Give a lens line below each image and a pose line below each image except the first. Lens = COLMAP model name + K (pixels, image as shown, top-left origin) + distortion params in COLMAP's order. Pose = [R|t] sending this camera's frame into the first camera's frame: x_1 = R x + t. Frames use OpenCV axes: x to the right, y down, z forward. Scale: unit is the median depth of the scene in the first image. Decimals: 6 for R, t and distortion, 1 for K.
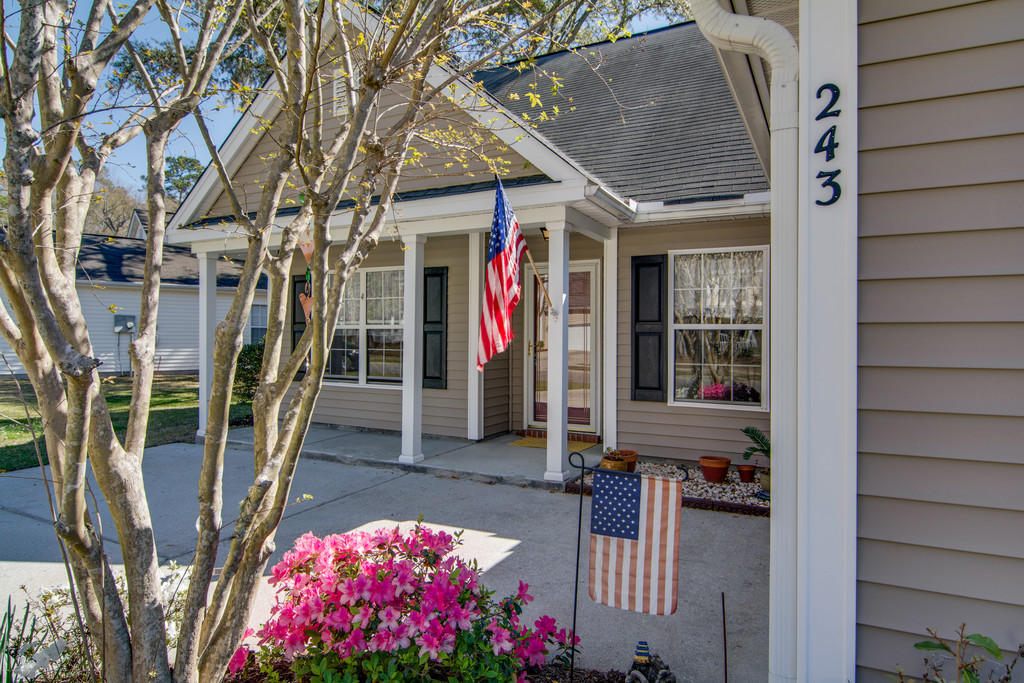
lens RADIAL K [[603.5, 0, 512.0], [0, 603.5, 341.5], [0, 0, 1]] dist [0.000730, -0.000605]
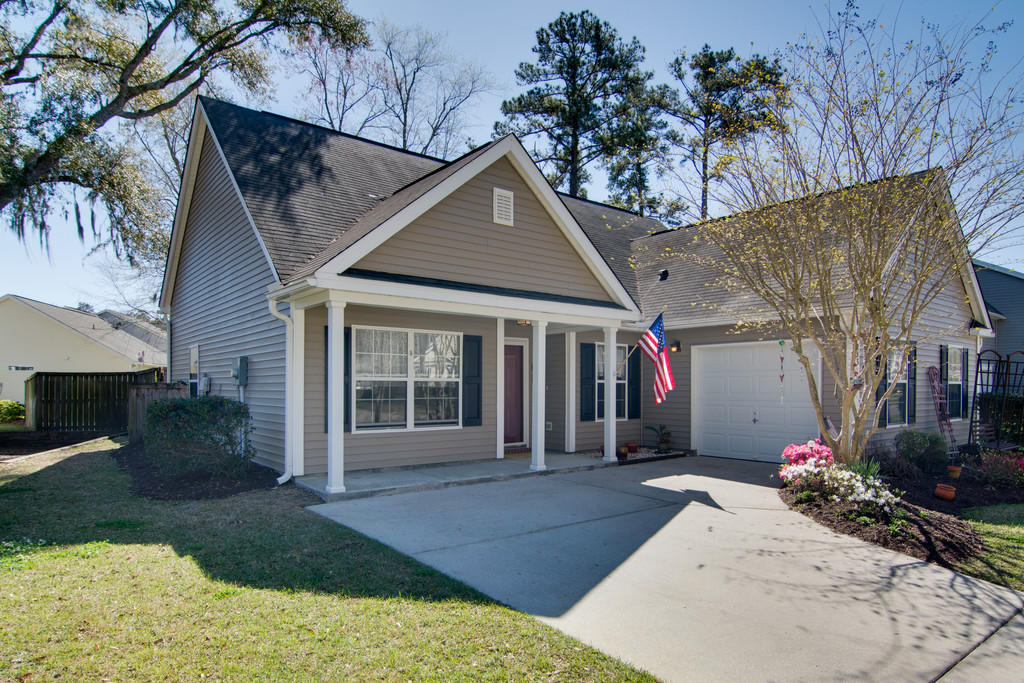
lens RADIAL K [[568.4, 0, 558.9], [0, 568.4, 390.7], [0, 0, 1]] dist [0.000545, -0.000123]
pose [[0.389893, -0.007114, 0.920833, -1.261333], [0.005658, 0.999970, 0.005329, -0.006806], [-0.920843, 0.003133, 0.389921, 0.339876]]
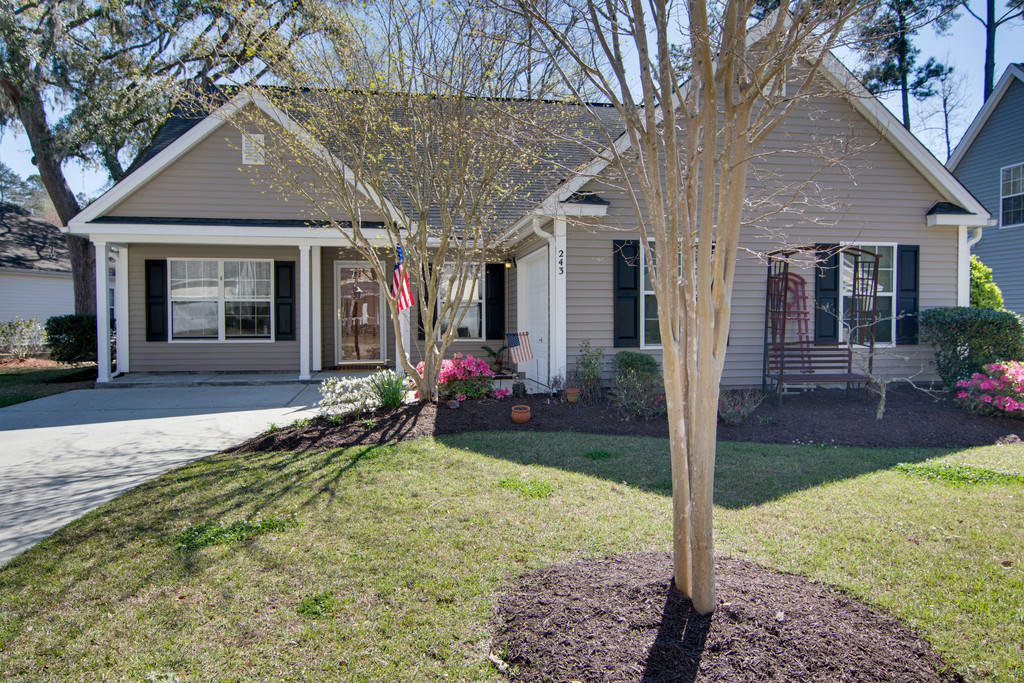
lens RADIAL K [[603.5, 0, 512.0], [0, 603.5, 341.5], [0, 0, 1]] dist [0.000730, -0.000605]
pose [[0.776672, -0.032616, 0.629060, -0.675611], [0.009578, 0.999155, 0.039978, 0.025872], [-0.629832, -0.025025, 0.776328, -0.597764]]
